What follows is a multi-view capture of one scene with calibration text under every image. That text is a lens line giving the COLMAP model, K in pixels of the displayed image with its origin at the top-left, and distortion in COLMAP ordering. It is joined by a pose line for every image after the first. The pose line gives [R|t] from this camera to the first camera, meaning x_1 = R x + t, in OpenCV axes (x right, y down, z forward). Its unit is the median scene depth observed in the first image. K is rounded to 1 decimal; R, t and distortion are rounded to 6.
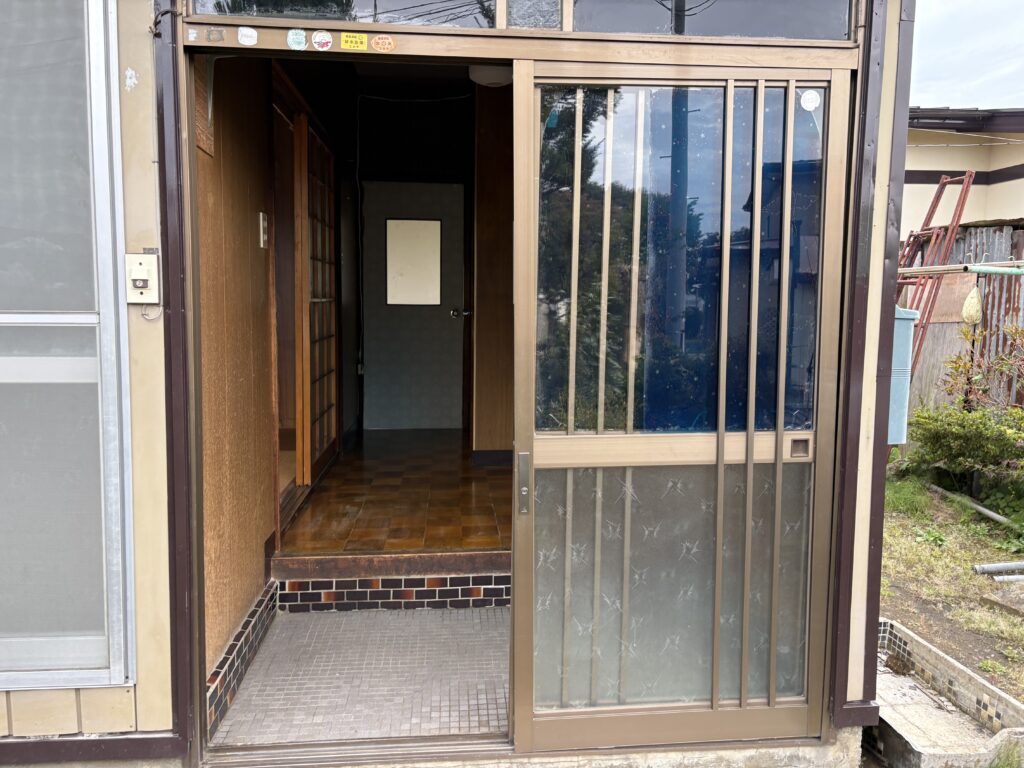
lens RADIAL K [[836.6, 0, 512.0], [0, 836.6, 384.0], [0, 0, 1]] dist [0.068753, -0.000271]
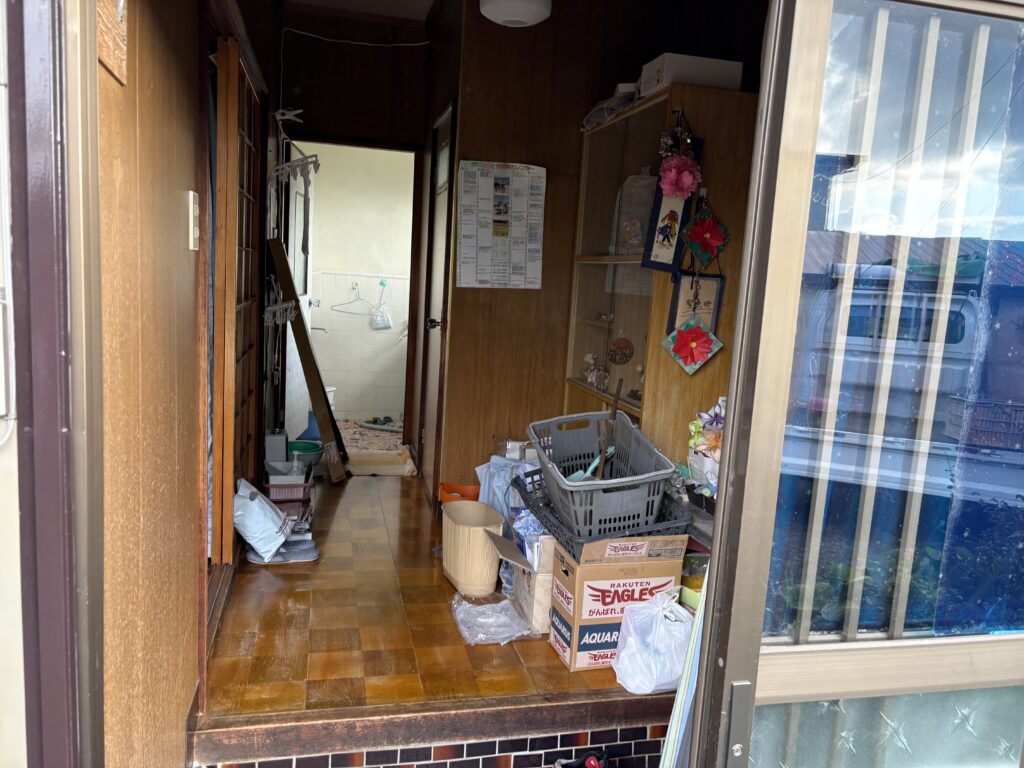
lens RADIAL K [[756.2, 0, 465.0], [0, 756.2, 386.4], [0, 0, 1]] dist [0.062046, 0.000058]
pose [[0.987774, 0.017156, 0.154944, -0.177416], [-0.028474, 0.997061, 0.071127, -0.104157], [-0.153268, -0.074669, 0.985360, 0.407681]]
